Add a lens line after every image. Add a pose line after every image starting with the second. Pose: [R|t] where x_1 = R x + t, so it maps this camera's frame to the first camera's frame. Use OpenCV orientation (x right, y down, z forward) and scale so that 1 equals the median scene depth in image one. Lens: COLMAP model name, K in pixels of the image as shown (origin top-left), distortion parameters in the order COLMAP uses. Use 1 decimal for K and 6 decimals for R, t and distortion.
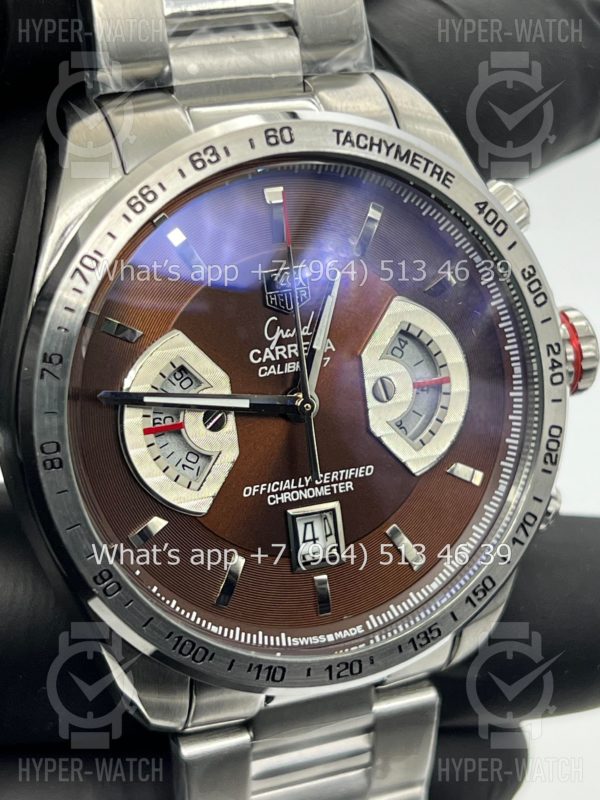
lens RADIAL K [[1845.7, 0, 274.3], [0, 1845.7, 400.5], [0, 0, 1]] dist [0.210197, 0.000000]
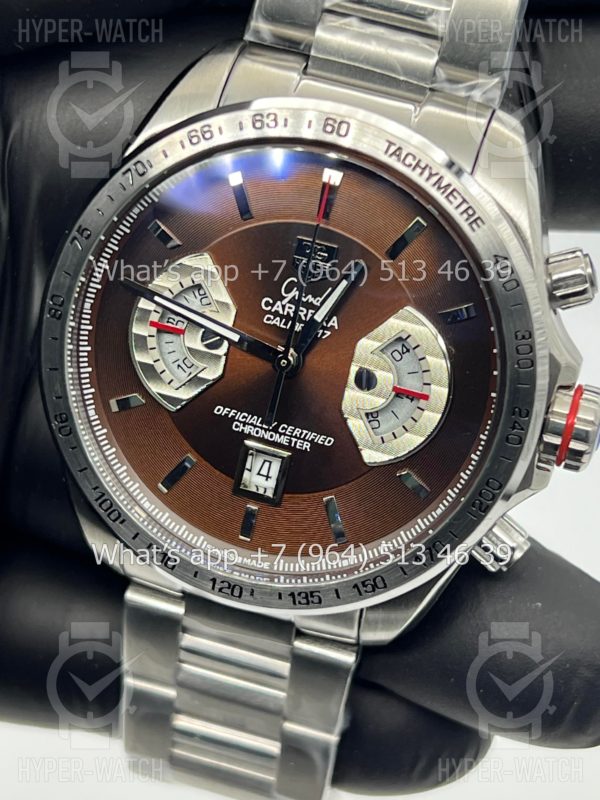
lens RADIAL K [[1845.7, 0, 303.3], [0, 1845.7, 401.9], [0, 0, 1]] dist [0.210197, 0.000000]
pose [[0.796218, 0.416647, -0.438683, 0.523277], [-0.387798, 0.908008, 0.158536, -0.155717], [0.464381, 0.043891, 0.884547, 0.013811]]
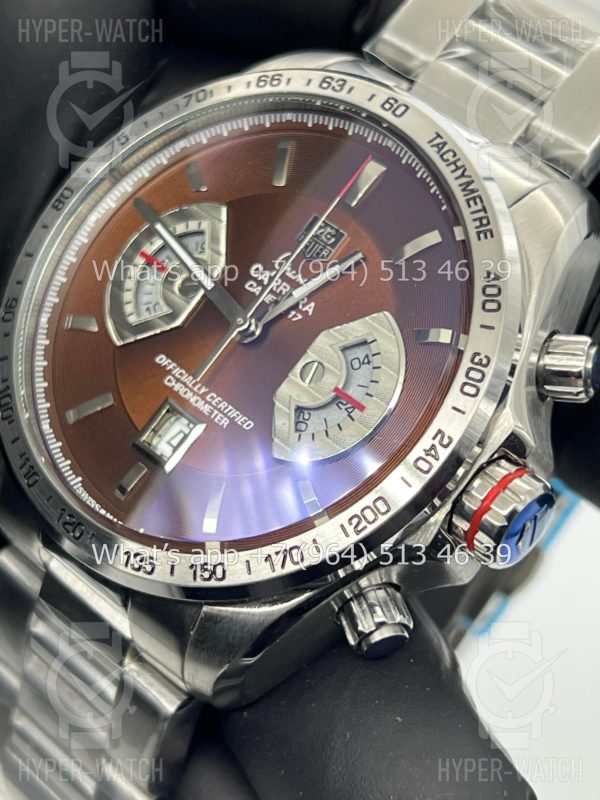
lens RADIAL K [[1845.7, 0, 294.0], [0, 1845.7, 404.2], [0, 0, 1]] dist [0.210197, 0.000000]
pose [[0.459248, 0.460428, -0.759669, 0.819261], [-0.736711, 0.675242, -0.036111, 0.048731], [0.496334, 0.576241, 0.649306, 0.372969]]
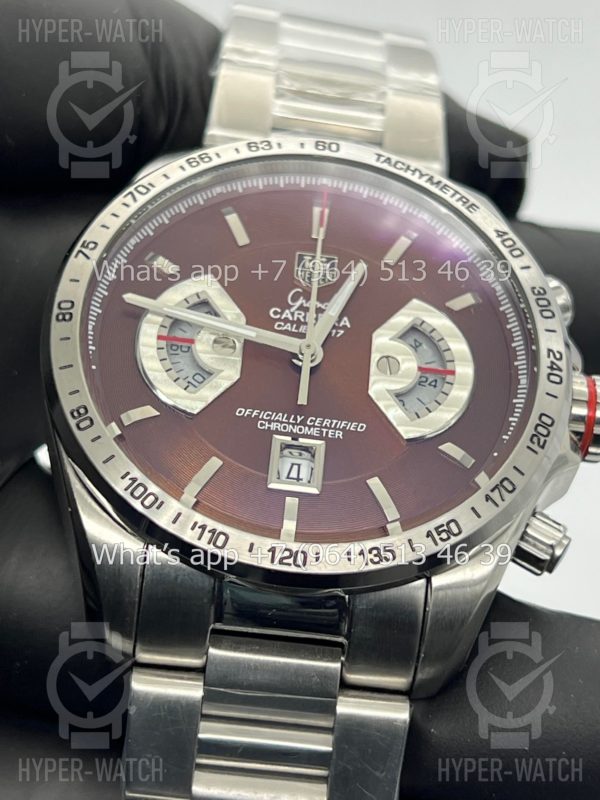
lens RADIAL K [[1845.7, 0, 299.7], [0, 1845.7, 394.5], [0, 0, 1]] dist [0.210197, 0.000000]
pose [[0.951158, 0.048476, -0.304875, 0.345070], [-0.226533, 0.780524, -0.582637, 0.658536], [0.209718, 0.623244, 0.753383, 0.187397]]
